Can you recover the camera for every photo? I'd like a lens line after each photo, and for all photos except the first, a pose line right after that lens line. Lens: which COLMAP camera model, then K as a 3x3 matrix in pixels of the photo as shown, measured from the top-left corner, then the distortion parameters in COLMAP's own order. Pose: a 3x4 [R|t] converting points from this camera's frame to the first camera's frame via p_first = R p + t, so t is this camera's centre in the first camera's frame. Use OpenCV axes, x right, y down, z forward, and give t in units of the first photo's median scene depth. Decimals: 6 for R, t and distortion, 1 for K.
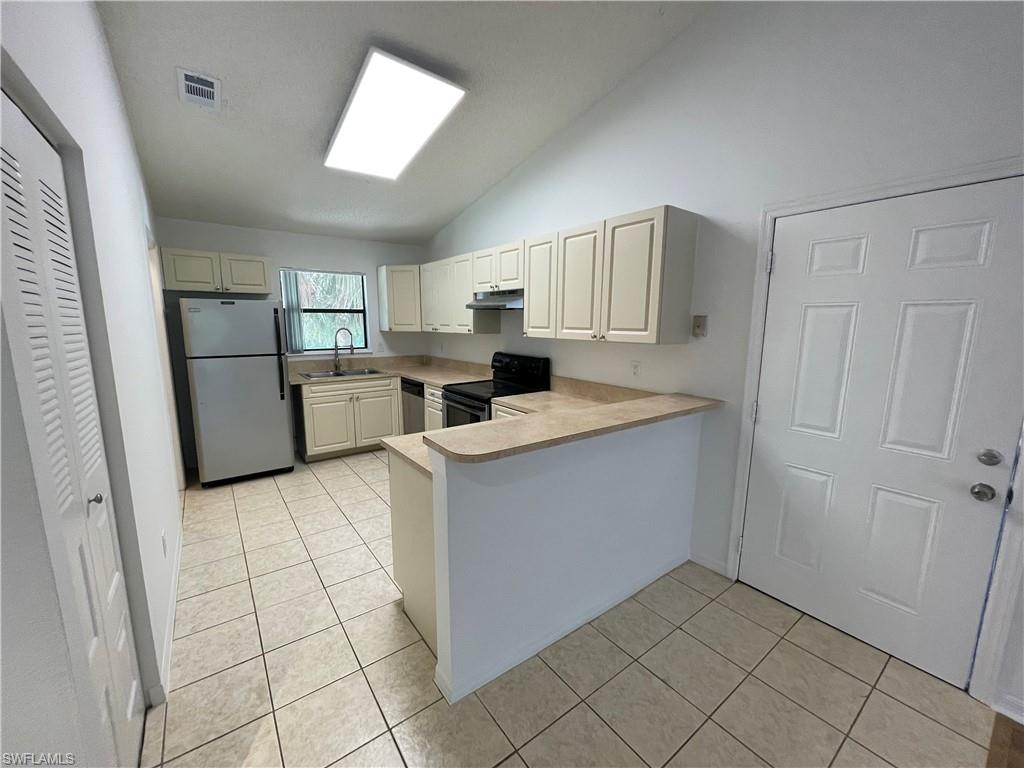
lens RADIAL K [[413.1, 0, 509.2], [0, 413.1, 386.3], [0, 0, 1]] dist [-0.000922, -0.000008]
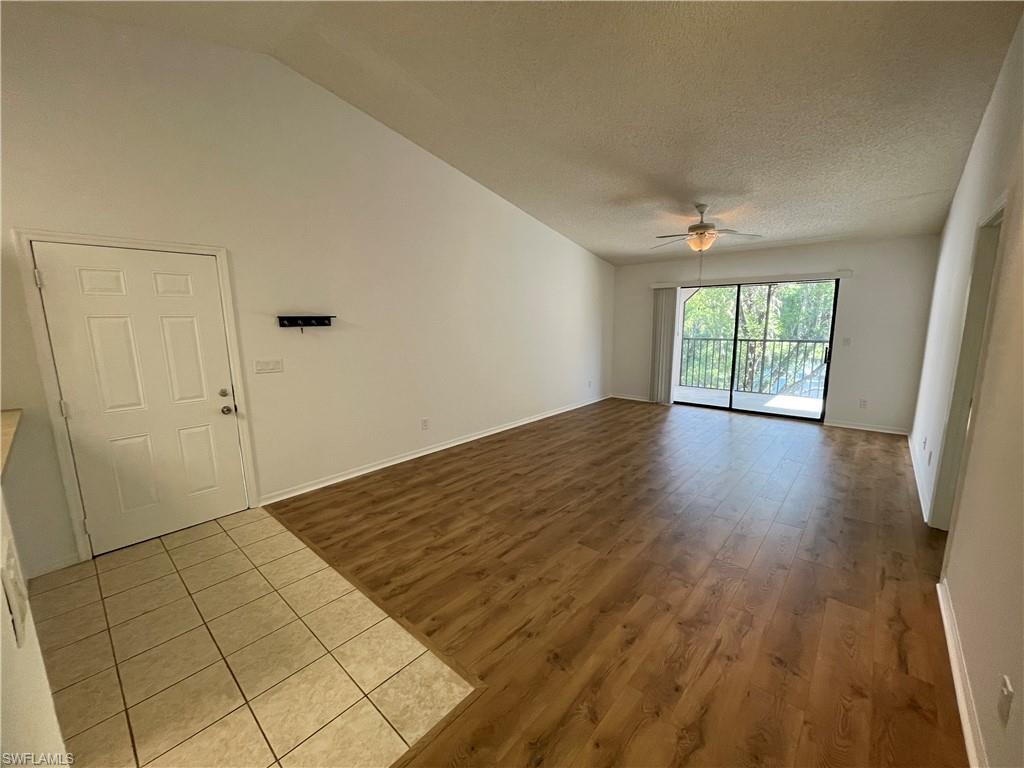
lens RADIAL K [[413.2, 0, 511.1], [0, 413.2, 390.0], [0, 0, 1]] dist [0.002616, 0.000021]
pose [[-0.208941, -0.174419, 0.962248, -0.420206], [0.168466, 0.962836, 0.211107, -0.012267], [-0.963308, 0.206215, -0.171792, -0.003804]]
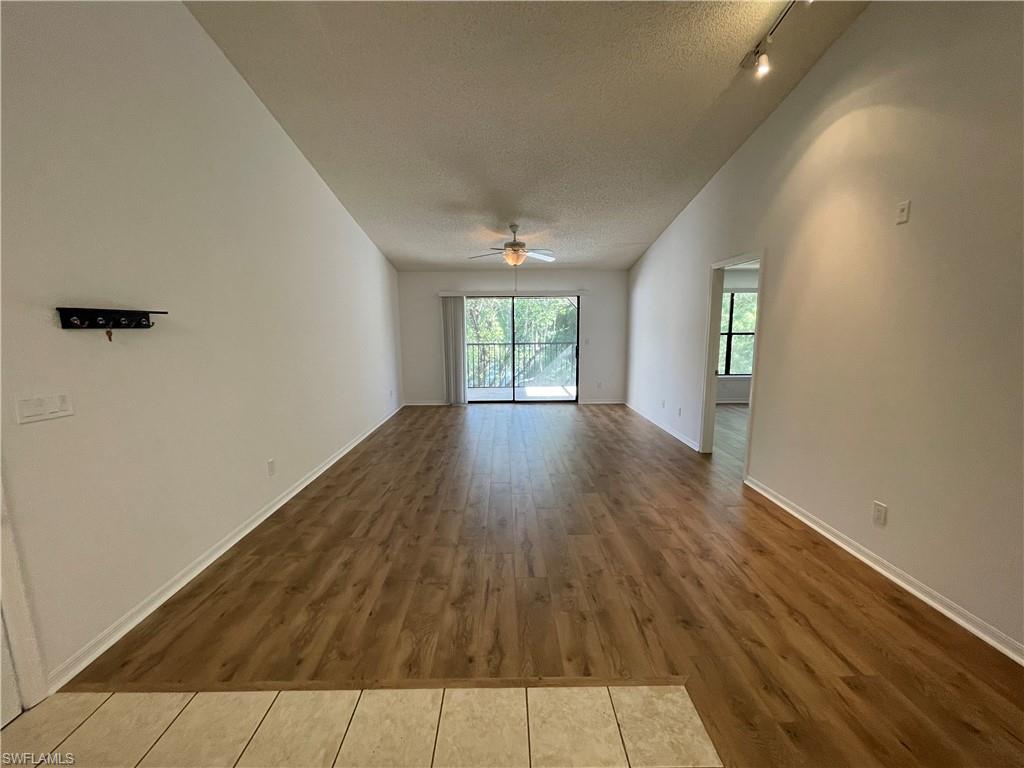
lens RADIAL K [[410.7, 0, 509.9], [0, 410.7, 391.6], [0, 0, 1]] dist [0.000759, 0.000341]
pose [[-0.813661, -0.094766, 0.573563, -0.117167], [0.095044, 0.951663, 0.292068, -0.056863], [-0.573517, 0.292158, -0.765325, 0.364087]]
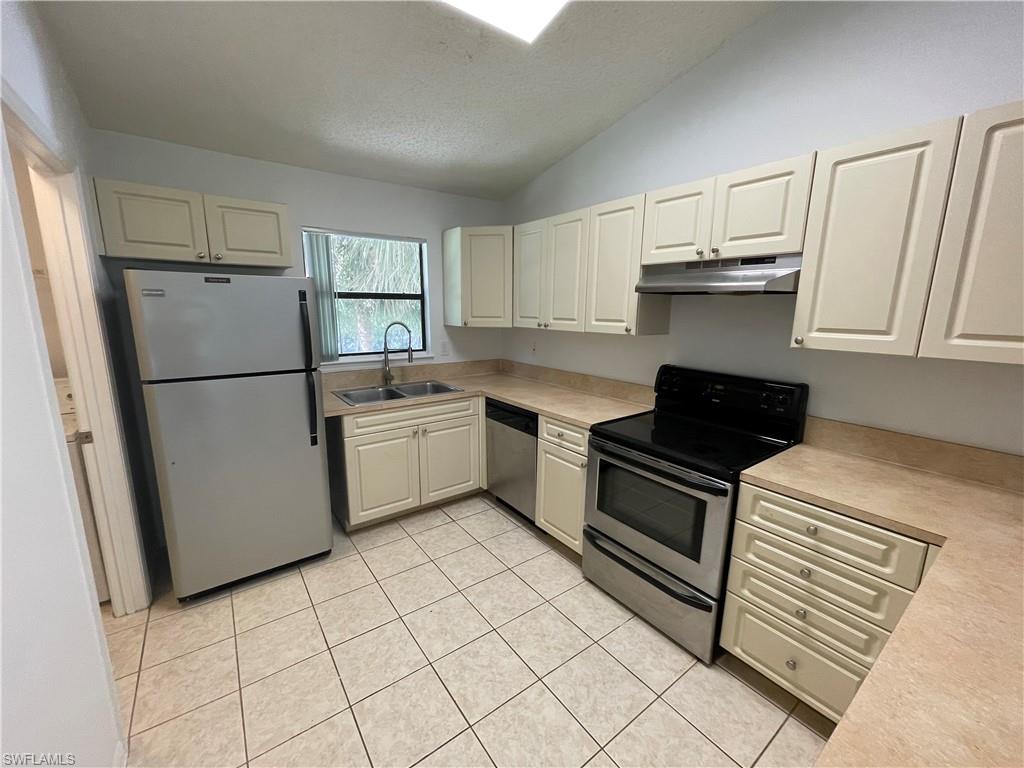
lens RADIAL K [[413.1, 0, 509.2], [0, 413.1, 386.3], [0, 0, 1]] dist [-0.000922, -0.000008]
pose [[0.999978, 0.005413, -0.003723, -0.258192], [-0.005288, 0.999447, 0.032824, -0.071521], [0.003898, -0.032804, 0.999454, 0.397604]]
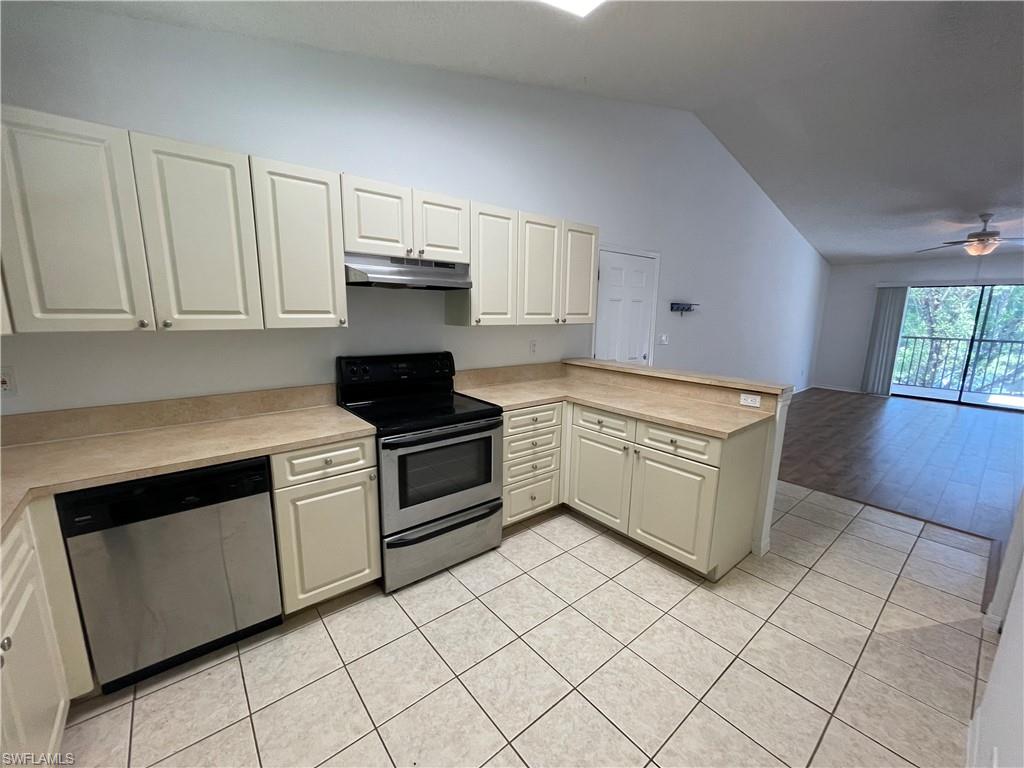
lens RADIAL K [[413.1, 0, 509.2], [0, 413.1, 386.3], [0, 0, 1]] dist [-0.000922, -0.000008]
pose [[-0.049643, -0.188253, 0.980865, -0.633297], [0.144560, 0.970380, 0.193558, -0.123726], [-0.988250, 0.151402, -0.020959, 0.793071]]
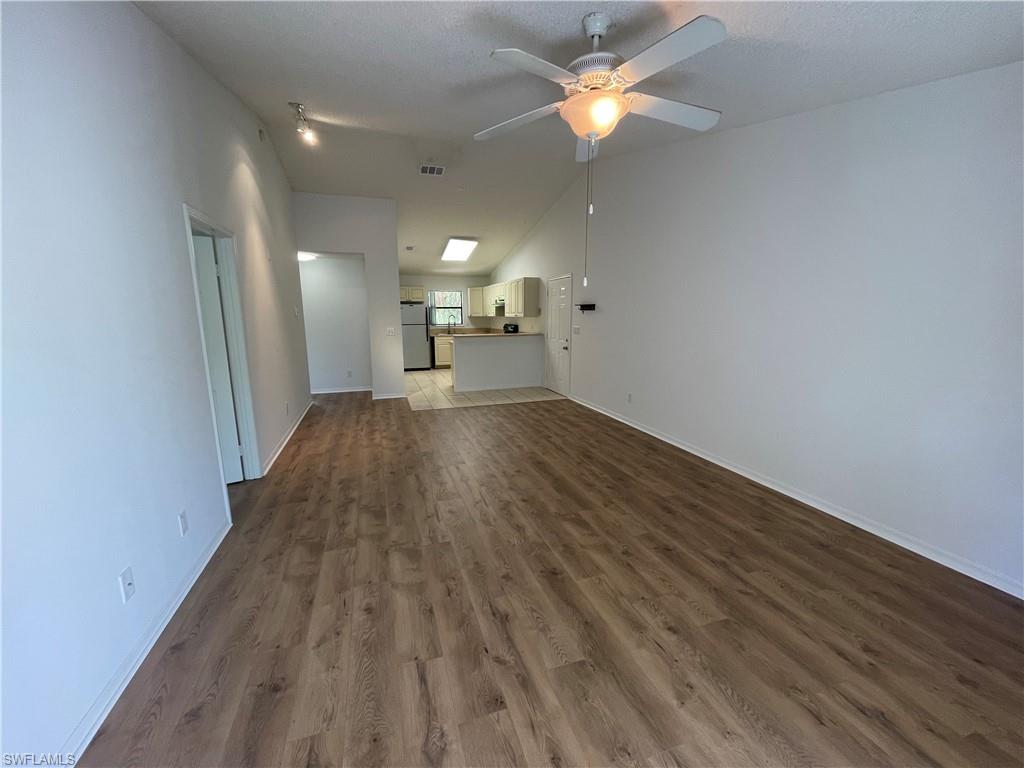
lens RADIAL K [[413.1, 0, 509.2], [0, 413.1, 386.3], [0, 0, 1]] dist [-0.000922, -0.000008]
pose [[0.948999, 0.045701, -0.311949, 0.781473], [-0.040314, 0.998906, 0.023700, 0.231582], [0.312691, -0.009915, 0.949803, -1.343376]]
